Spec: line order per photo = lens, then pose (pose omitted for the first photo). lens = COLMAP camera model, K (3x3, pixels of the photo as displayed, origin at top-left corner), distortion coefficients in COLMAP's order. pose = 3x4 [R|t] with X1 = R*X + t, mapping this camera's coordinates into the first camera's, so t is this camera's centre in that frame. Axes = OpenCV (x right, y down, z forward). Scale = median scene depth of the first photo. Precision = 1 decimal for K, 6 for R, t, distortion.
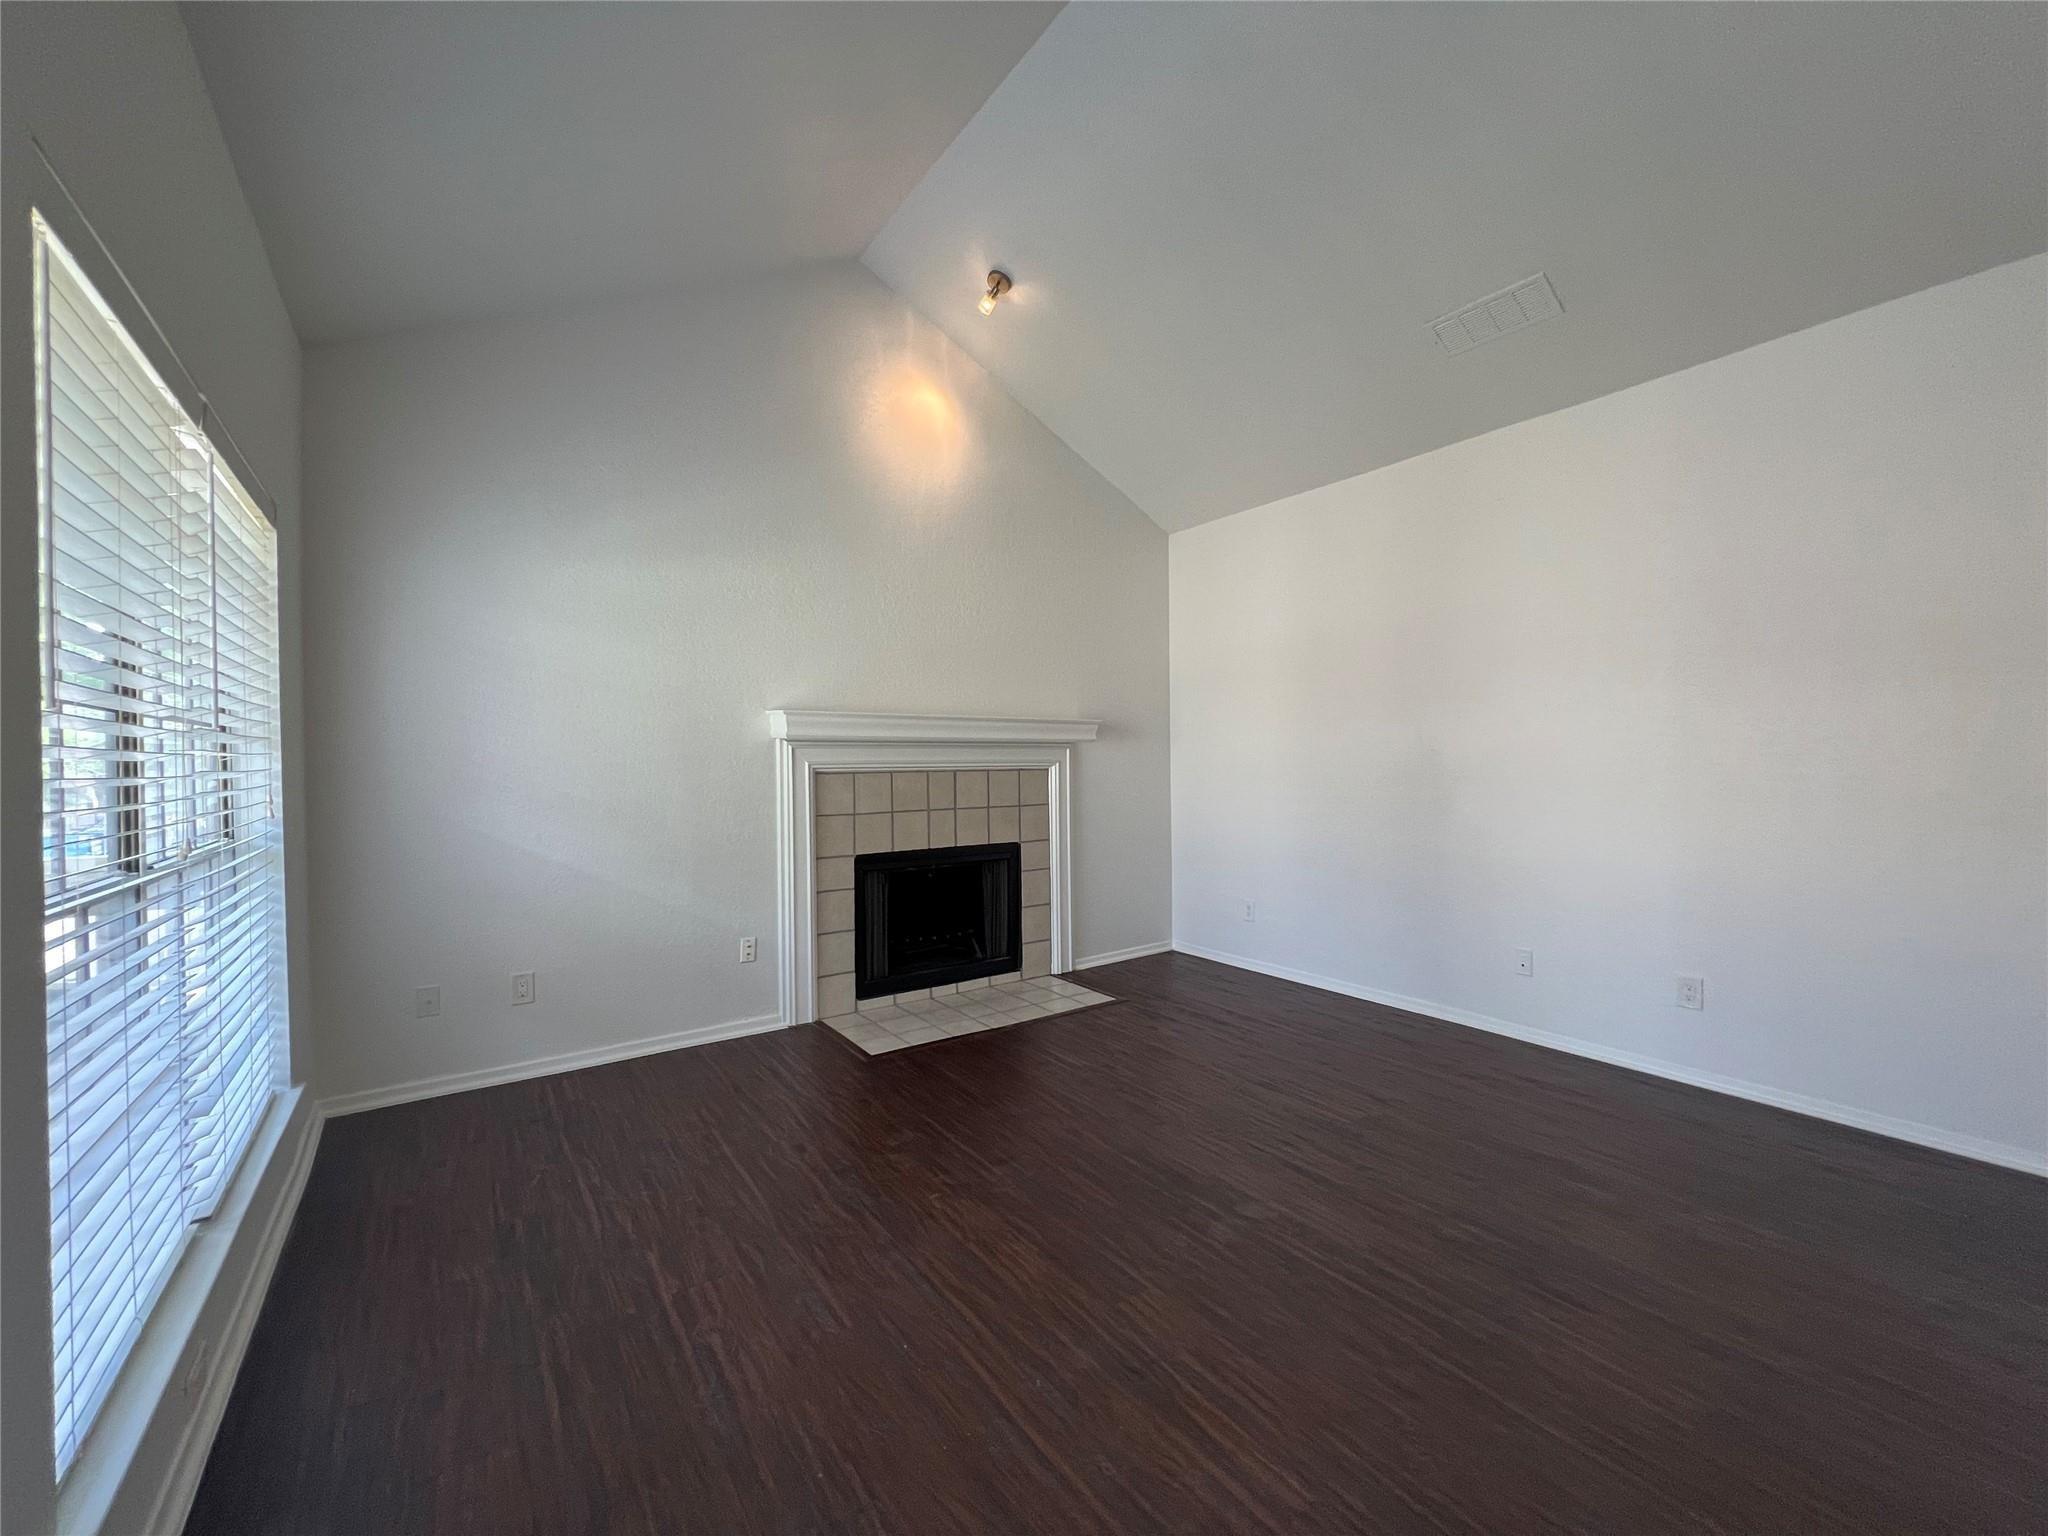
lens RADIAL K [[824.5, 0, 1023.2], [0, 824.5, 763.1], [0, 0, 1]] dist [0.000588, 0.000743]
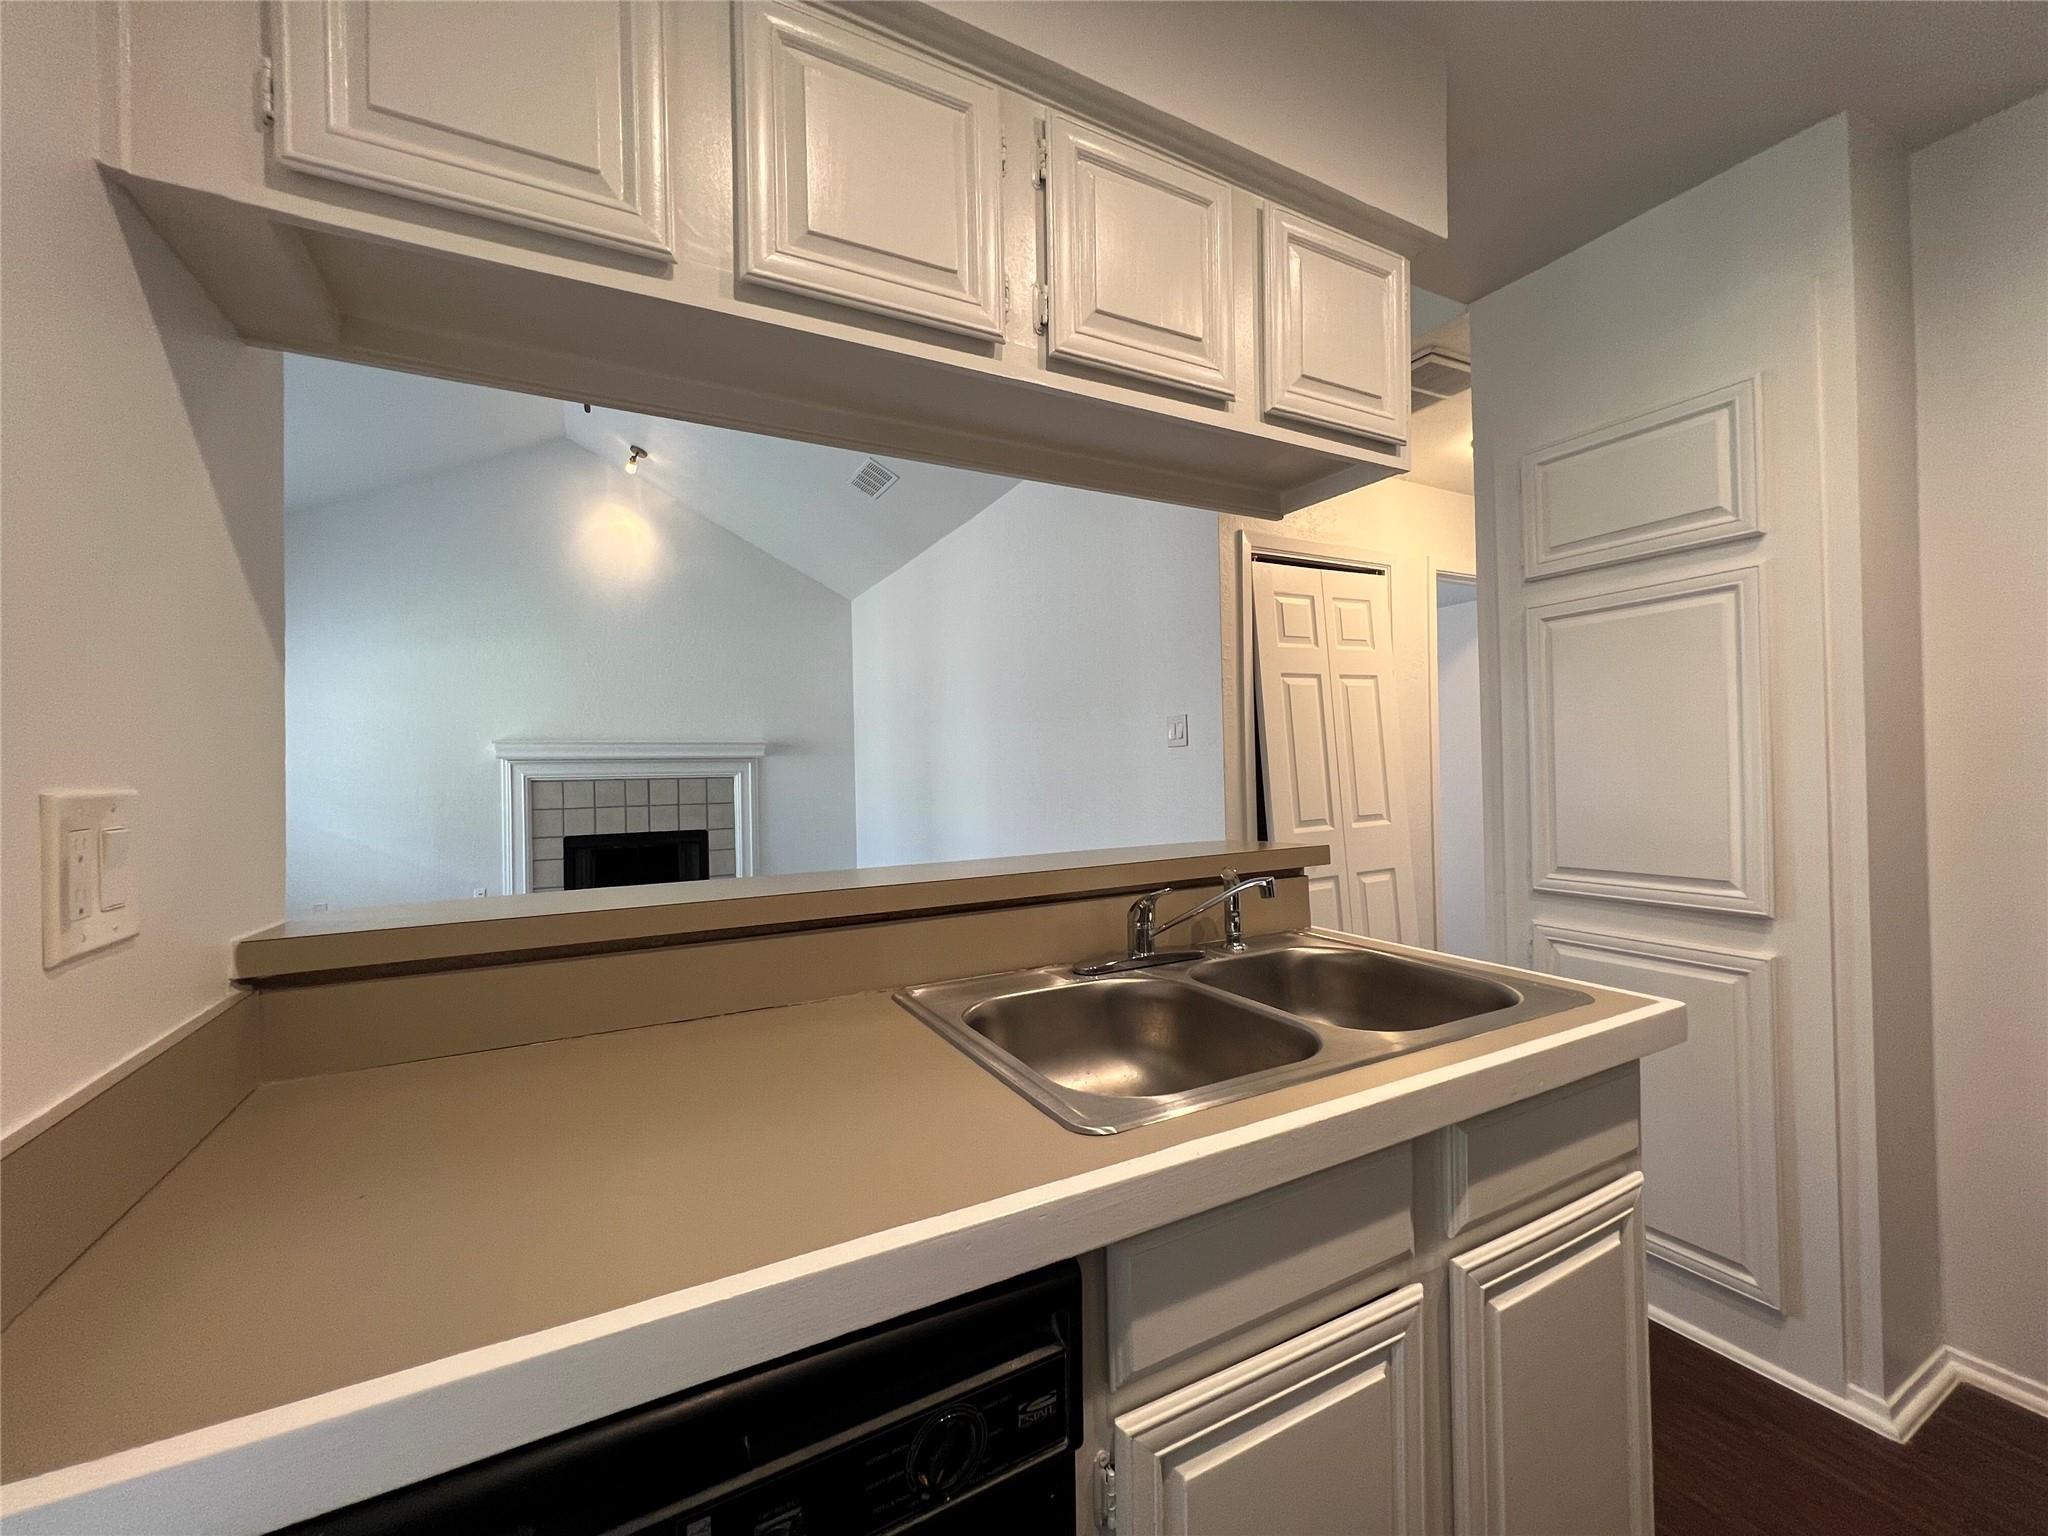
lens RADIAL K [[828.5, 0, 1023.5], [0, 828.5, 762.8], [0, 0, 1]] dist [-0.000566, 0.000261]
pose [[0.991938, -0.012018, -0.126153, 0.770143], [0.010297, 0.999845, -0.014286, 0.008511], [0.126306, 0.012872, 0.991908, -0.360150]]
